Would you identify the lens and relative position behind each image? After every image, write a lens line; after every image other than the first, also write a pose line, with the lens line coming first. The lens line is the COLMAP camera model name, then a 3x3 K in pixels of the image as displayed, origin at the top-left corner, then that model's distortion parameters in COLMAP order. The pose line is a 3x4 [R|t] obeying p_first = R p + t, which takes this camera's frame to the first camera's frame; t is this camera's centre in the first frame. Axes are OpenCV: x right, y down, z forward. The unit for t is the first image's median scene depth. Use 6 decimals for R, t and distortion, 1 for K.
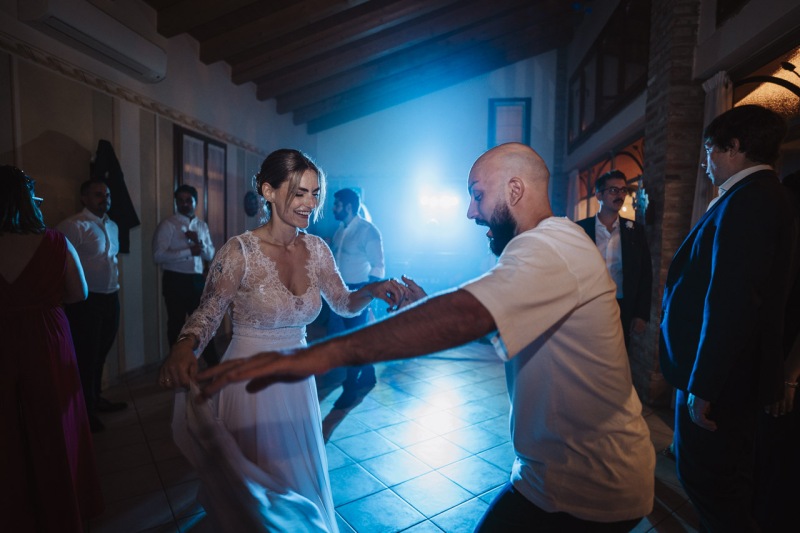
lens RADIAL K [[450.1, 0, 400.0], [0, 450.1, 266.5], [0, 0, 1]] dist [-0.041262, 0.035362]
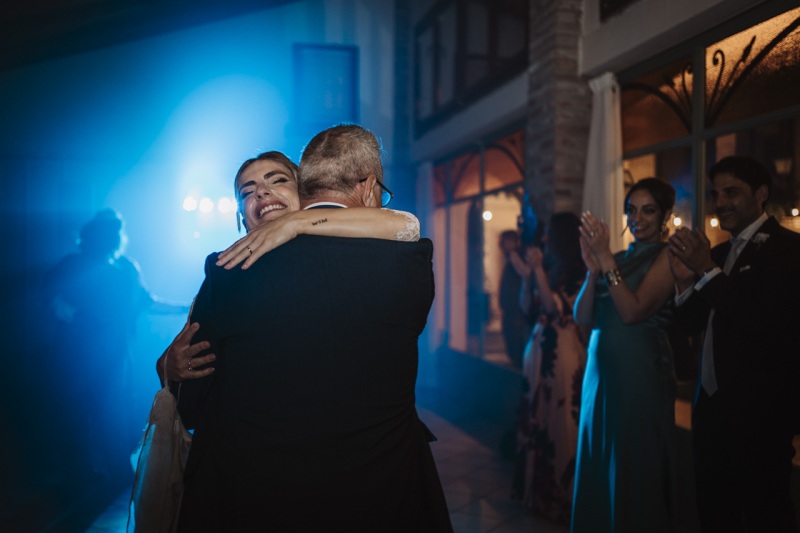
lens RADIAL K [[836.1, 0, 409.9], [0, 836.1, 255.6], [0, 0, 1]] dist [0.008083, 0.031893]
pose [[0.928118, -0.004459, 0.372260, -0.148222], [0.030283, 0.997519, -0.063554, -0.000402], [-0.371053, 0.070259, 0.925950, -0.206724]]
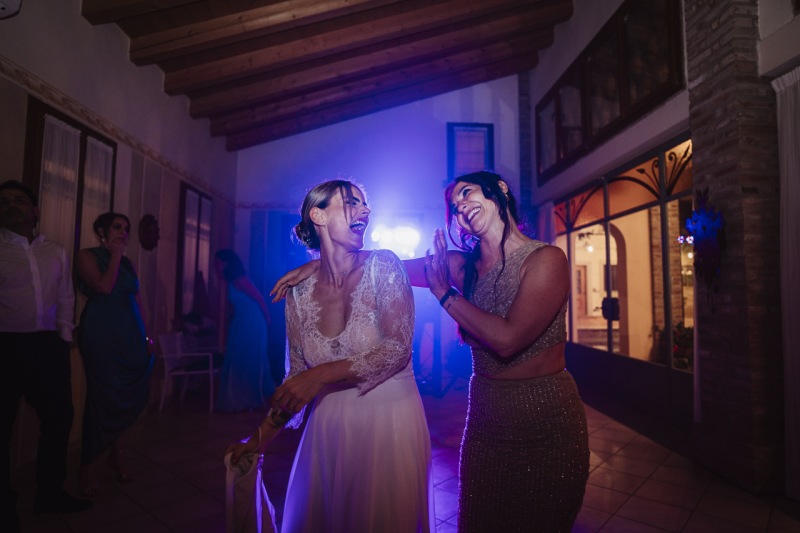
lens RADIAL K [[483.3, 0, 423.3], [0, 483.3, 249.2], [0, 0, 1]] dist [-0.042501, 0.041546]
pose [[0.972364, 0.008400, 0.233319, -0.115162], [0.025392, 0.989619, -0.141452, 0.007616], [-0.232085, 0.143467, 0.962057, 0.235434]]
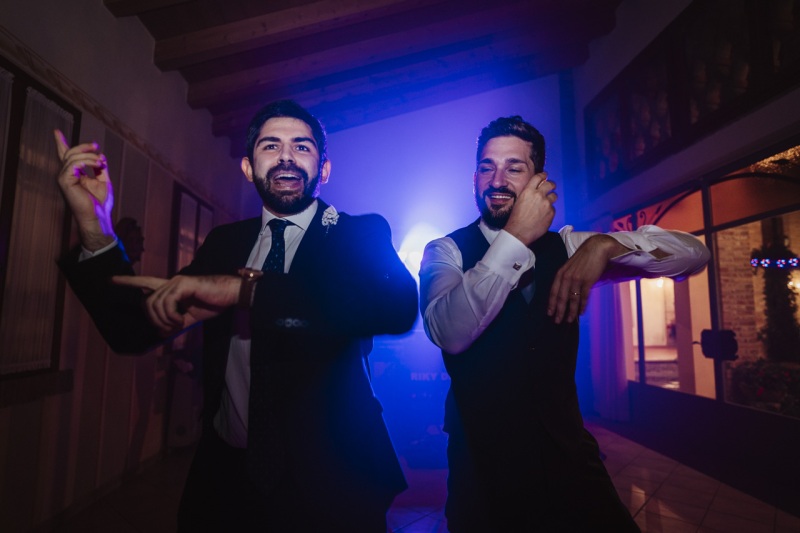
lens RADIAL K [[450.1, 0, 400.0], [0, 450.1, 266.5], [0, 0, 1]] dist [-0.041262, 0.035362]
pose [[0.976875, 0.018224, 0.213032, -0.170435], [0.018940, 0.985068, -0.171120, -0.015568], [-0.212970, 0.171198, 0.961943, 0.564860]]
